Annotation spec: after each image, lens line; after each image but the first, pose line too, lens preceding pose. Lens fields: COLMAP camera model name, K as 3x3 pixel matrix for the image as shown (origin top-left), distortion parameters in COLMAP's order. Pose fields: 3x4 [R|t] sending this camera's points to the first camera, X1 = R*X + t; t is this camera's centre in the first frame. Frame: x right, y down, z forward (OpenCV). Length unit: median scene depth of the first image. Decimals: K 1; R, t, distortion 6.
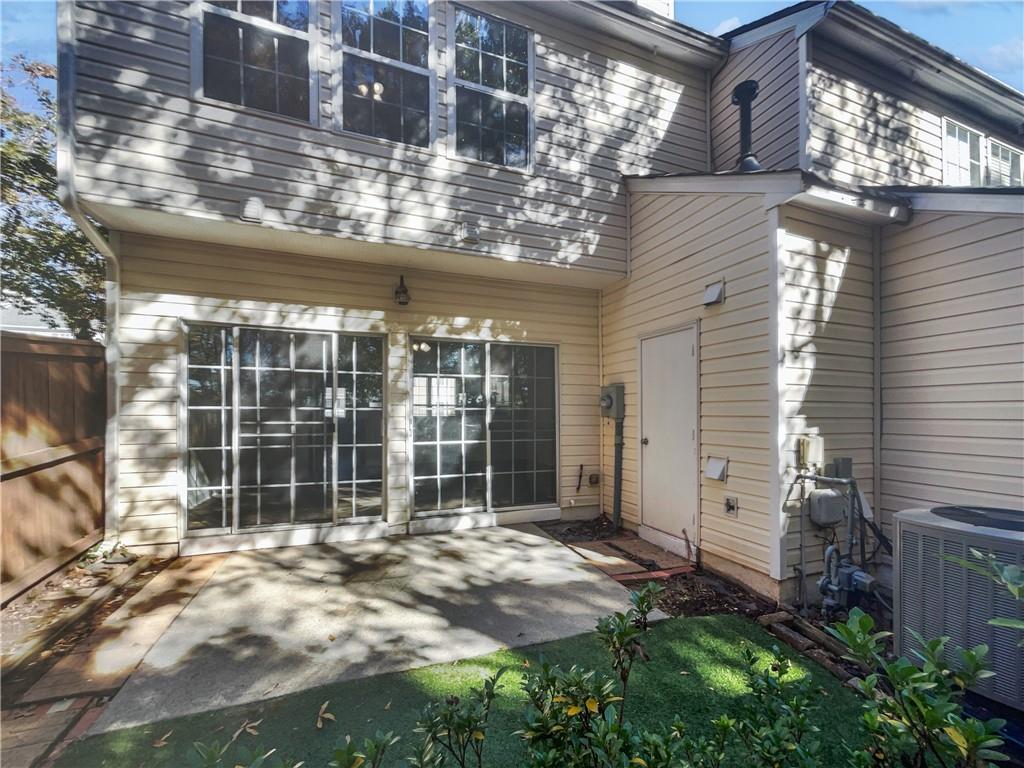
lens RADIAL K [[427.5, 0, 513.0], [0, 427.5, 413.4], [0, 0, 1]] dist [0.000158, -0.000005]
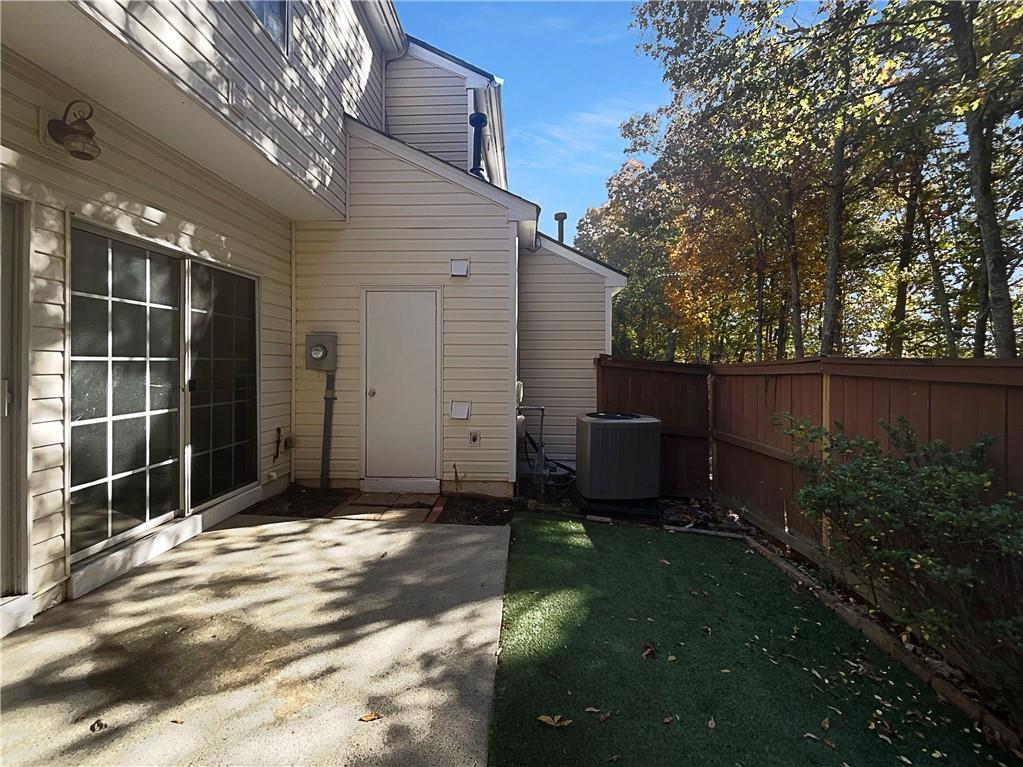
lens RADIAL K [[444.1, 0, 508.6], [0, 444.1, 361.2], [0, 0, 1]] dist [0.000699, 0.000070]
pose [[0.396717, 0.004122, 0.917932, -0.531781], [-0.003277, 0.999990, -0.003074, -0.007730], [-0.917935, -0.001789, 0.396726, 0.301452]]
